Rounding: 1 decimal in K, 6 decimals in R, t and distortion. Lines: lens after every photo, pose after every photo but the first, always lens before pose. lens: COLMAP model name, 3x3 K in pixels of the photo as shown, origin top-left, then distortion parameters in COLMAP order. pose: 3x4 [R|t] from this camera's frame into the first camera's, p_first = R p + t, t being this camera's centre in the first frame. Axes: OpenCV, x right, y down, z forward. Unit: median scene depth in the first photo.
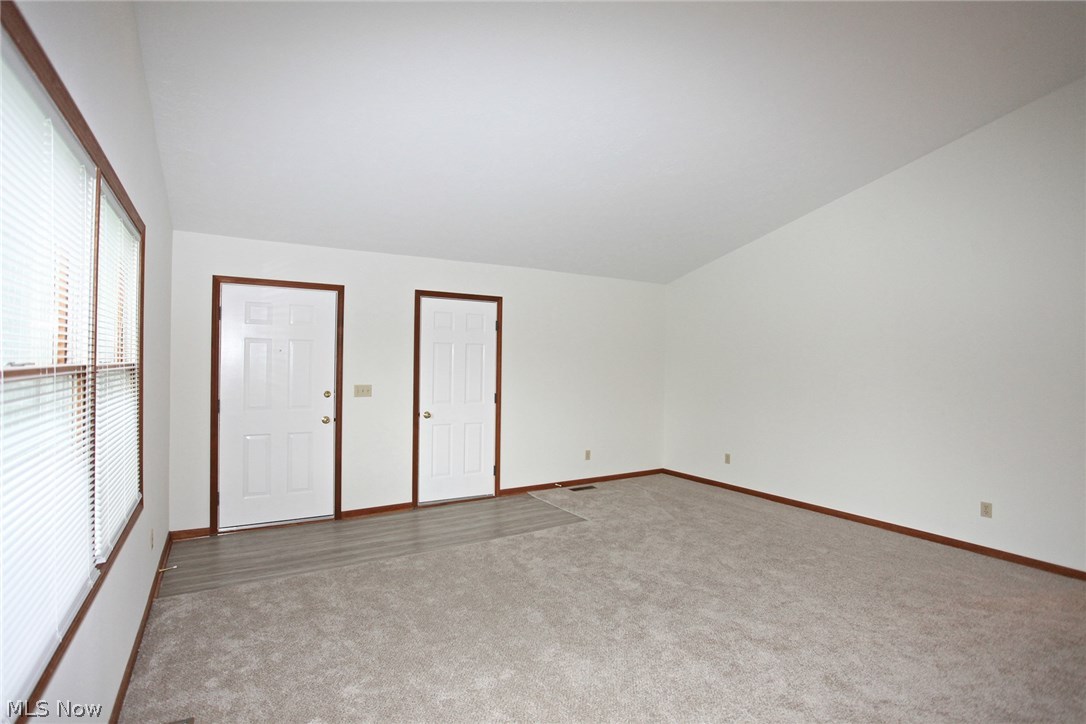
lens RADIAL K [[528.5, 0, 543.0], [0, 528.5, 362.0], [0, 0, 1]] dist [-0.092625, 0.052413]
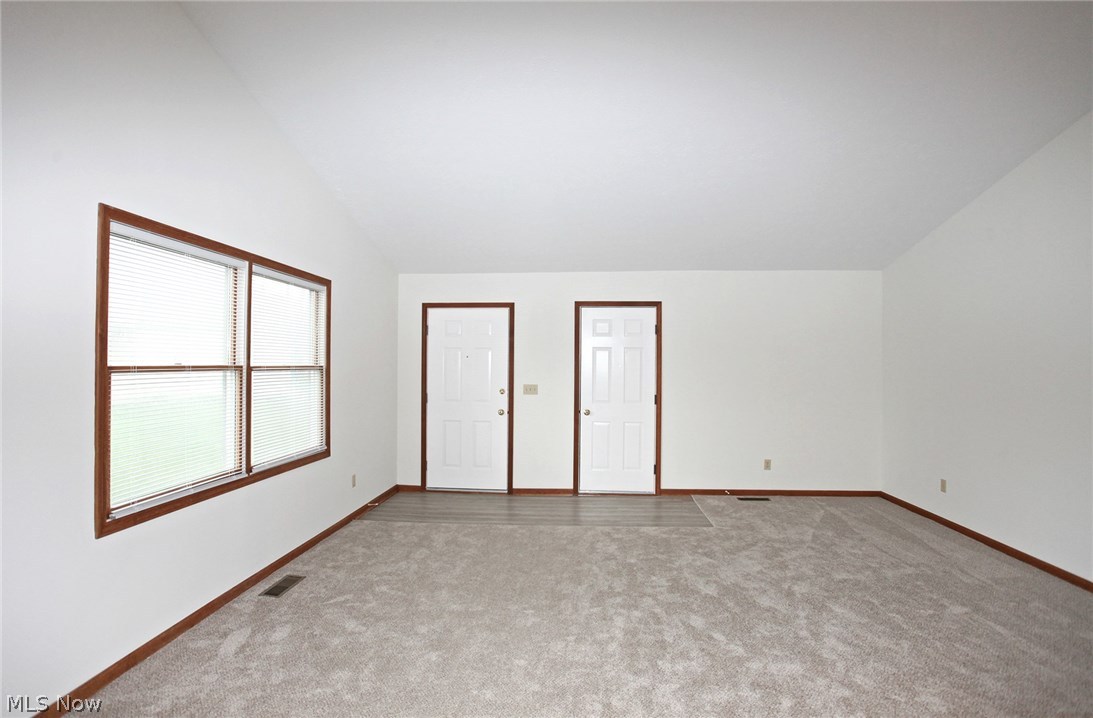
lens RADIAL K [[542.9, 0, 546.5], [0, 542.9, 359.0], [0, 0, 1]] dist [-0.086040, 0.040909]
pose [[0.810183, -0.014217, -0.586004, 0.423095], [0.004860, 0.999834, -0.017537, 0.007762], [0.586156, 0.011361, 0.810118, 0.016062]]
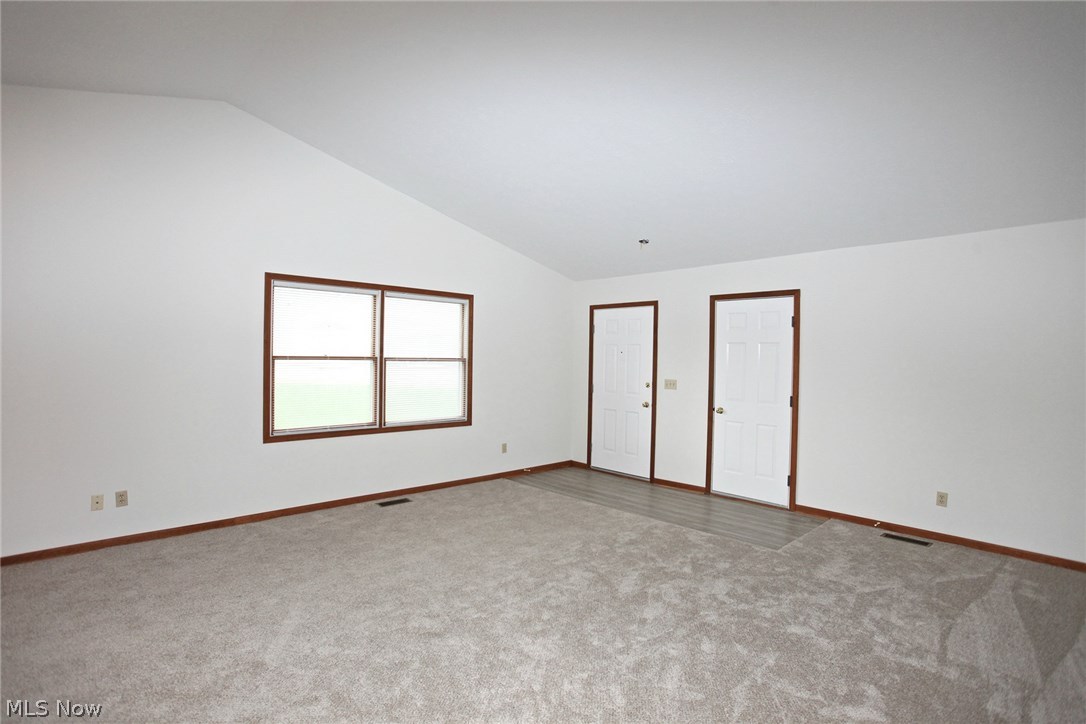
lens RADIAL K [[528.5, 0, 543.0], [0, 528.5, 362.0], [0, 0, 1]] dist [-0.092625, 0.052413]
pose [[0.199587, 0.000805, -0.979880, 0.822679], [-0.014299, 0.999896, -0.002091, 0.009873], [0.979776, 0.014428, 0.199578, 0.471721]]
